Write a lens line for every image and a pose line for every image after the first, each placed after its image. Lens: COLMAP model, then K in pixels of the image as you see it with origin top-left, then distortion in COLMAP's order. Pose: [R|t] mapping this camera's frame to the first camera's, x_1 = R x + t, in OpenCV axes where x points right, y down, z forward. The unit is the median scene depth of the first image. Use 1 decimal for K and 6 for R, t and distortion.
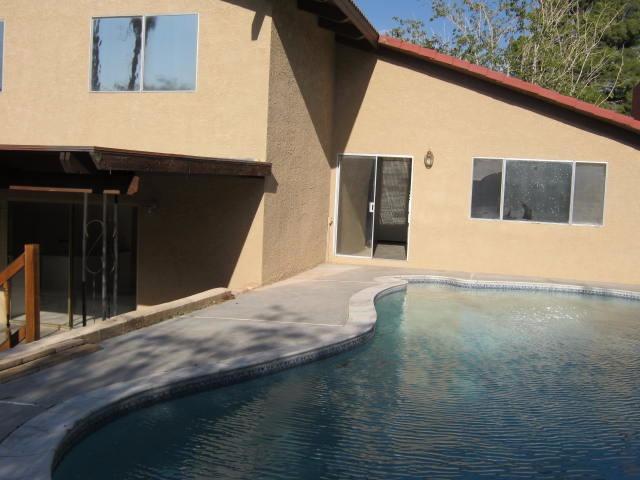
lens RADIAL K [[711.4, 0, 320.0], [0, 711.4, 240.0], [0, 0, 1]] dist [-0.095330, 0.011455]
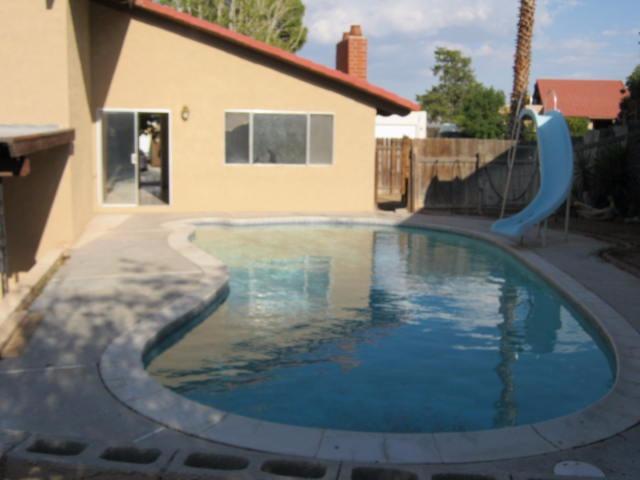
lens RADIAL K [[711.4, 0, 320.0], [0, 711.4, 240.0], [0, 0, 1]] dist [-0.095330, 0.011455]
pose [[0.885169, -0.098313, 0.454764, -0.189479], [0.051176, 0.992063, 0.114859, -0.034408], [-0.462446, -0.078397, 0.883175, -0.093117]]
